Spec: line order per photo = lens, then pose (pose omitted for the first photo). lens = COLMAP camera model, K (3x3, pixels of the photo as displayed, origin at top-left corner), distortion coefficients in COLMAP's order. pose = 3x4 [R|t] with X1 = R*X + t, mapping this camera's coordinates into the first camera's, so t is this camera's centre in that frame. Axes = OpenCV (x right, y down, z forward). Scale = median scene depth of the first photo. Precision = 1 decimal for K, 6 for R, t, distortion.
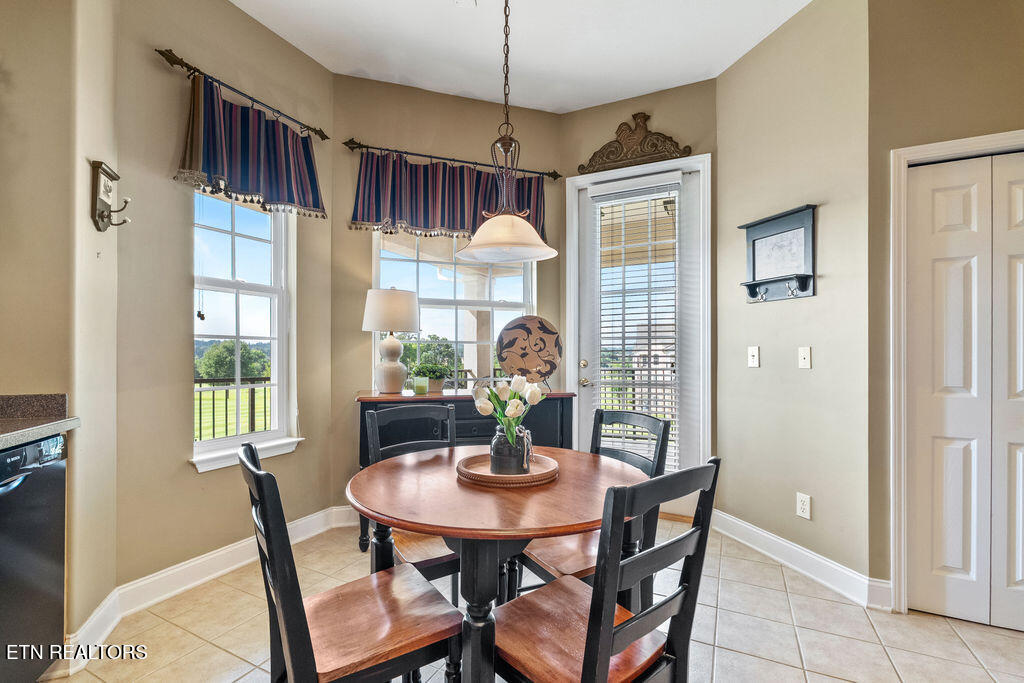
lens RADIAL K [[453.3, 0, 512.5], [0, 453.3, 347.9], [0, 0, 1]] dist [-0.005715, 0.000731]
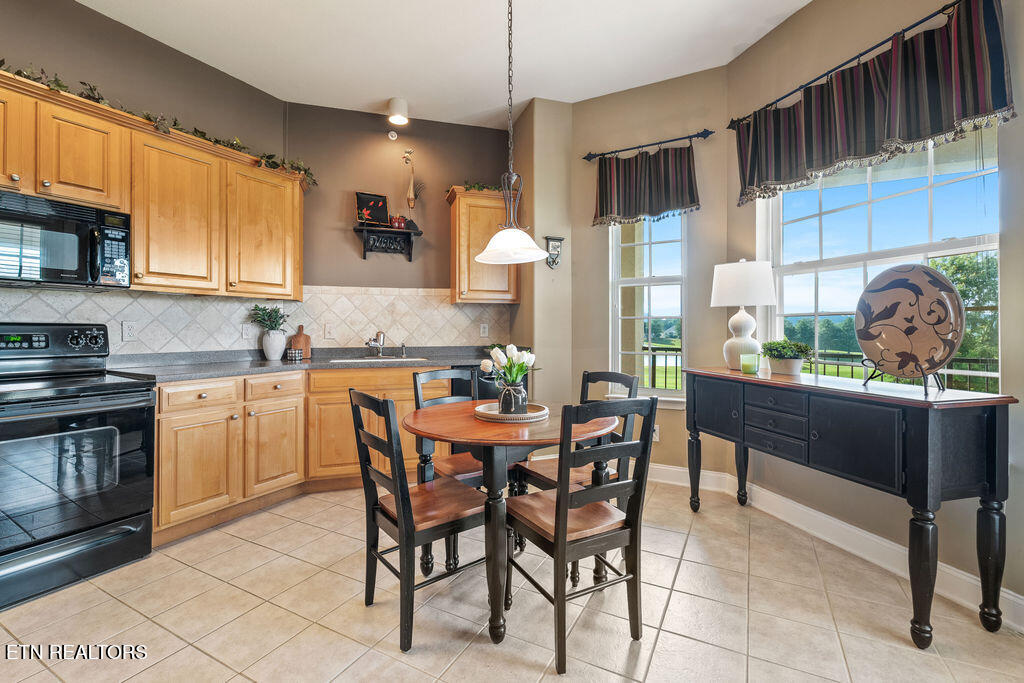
lens RADIAL K [[453.3, 0, 511.5], [0, 453.3, 342.2], [0, 0, 1]] dist [-0.005715, 0.000731]
pose [[-0.046800, 0.027006, -0.998539, 0.696121], [0.007665, 0.999615, 0.026676, 0.012278], [0.998875, -0.006405, -0.046989, 0.533828]]
